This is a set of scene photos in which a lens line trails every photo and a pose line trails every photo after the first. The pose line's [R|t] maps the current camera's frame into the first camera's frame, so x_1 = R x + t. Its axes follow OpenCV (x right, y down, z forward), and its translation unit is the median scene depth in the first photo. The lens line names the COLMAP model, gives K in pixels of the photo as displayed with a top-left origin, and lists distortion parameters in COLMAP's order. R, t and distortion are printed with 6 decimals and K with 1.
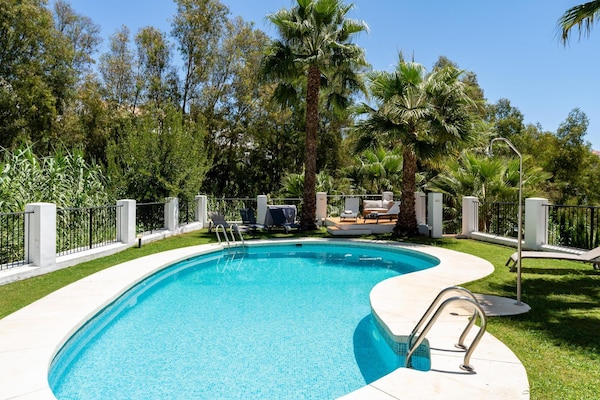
lens RADIAL K [[260.3, 0, 300.0], [0, 260.3, 200.0], [0, 0, 1]] dist [0.000270, -0.000005]
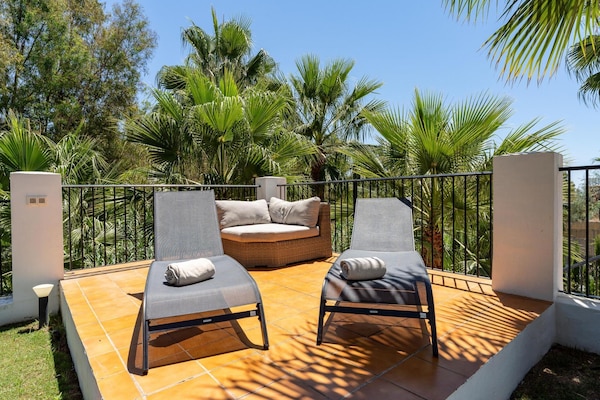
lens RADIAL K [[260.3, 0, 300.0], [0, 260.3, 200.0], [0, 0, 1]] dist [0.000270, -0.000005]
pose [[0.702076, 0.005800, 0.712078, 0.078479], [-0.005430, 0.999981, -0.002792, 0.004125], [-0.712081, -0.001906, 0.702095, 0.662829]]
